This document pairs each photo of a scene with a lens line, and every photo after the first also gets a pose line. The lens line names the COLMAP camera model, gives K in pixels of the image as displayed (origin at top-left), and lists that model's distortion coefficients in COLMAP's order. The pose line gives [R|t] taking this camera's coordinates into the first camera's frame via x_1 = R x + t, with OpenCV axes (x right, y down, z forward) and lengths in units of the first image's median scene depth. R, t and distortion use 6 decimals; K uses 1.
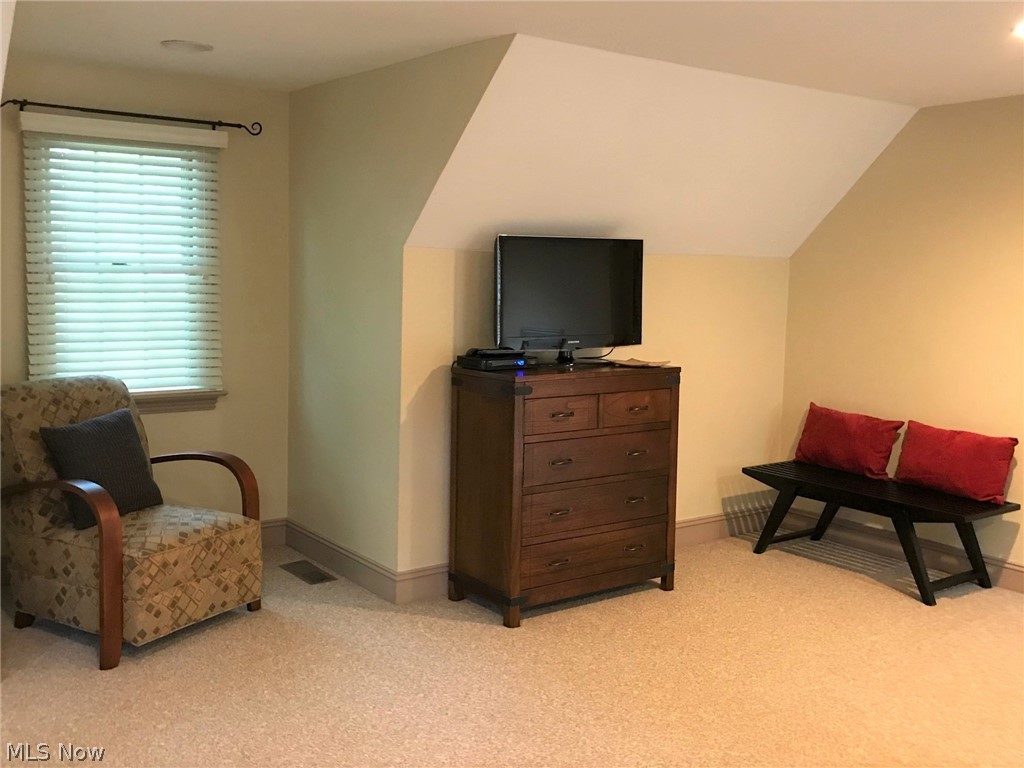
lens RADIAL K [[1036.4, 0, 509.7], [0, 1036.4, 384.0], [0, 0, 1]] dist [0.144718, -0.547082]
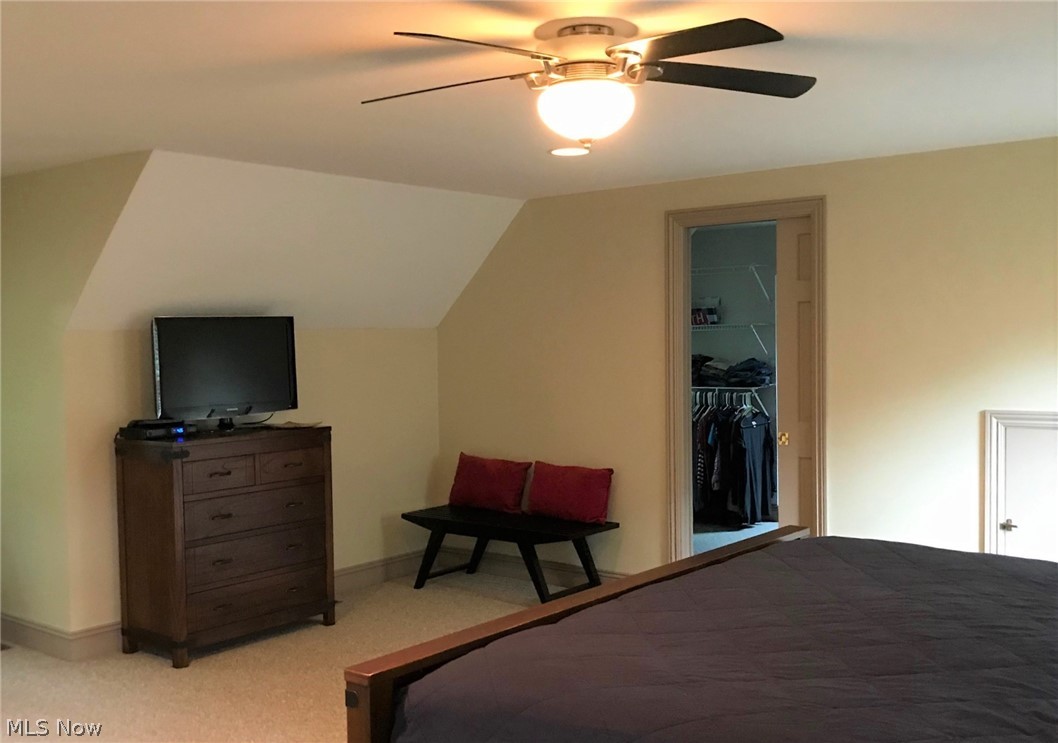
lens RADIAL K [[1134.3, 0, 528.0], [0, 1134.3, 391.5], [0, 0, 1]] dist [-0.006185, -0.034542]
pose [[0.965645, -0.051053, 0.254802, 0.061119], [0.065186, 0.996750, -0.047330, 0.018913], [-0.251558, 0.062313, 0.965834, -0.254364]]
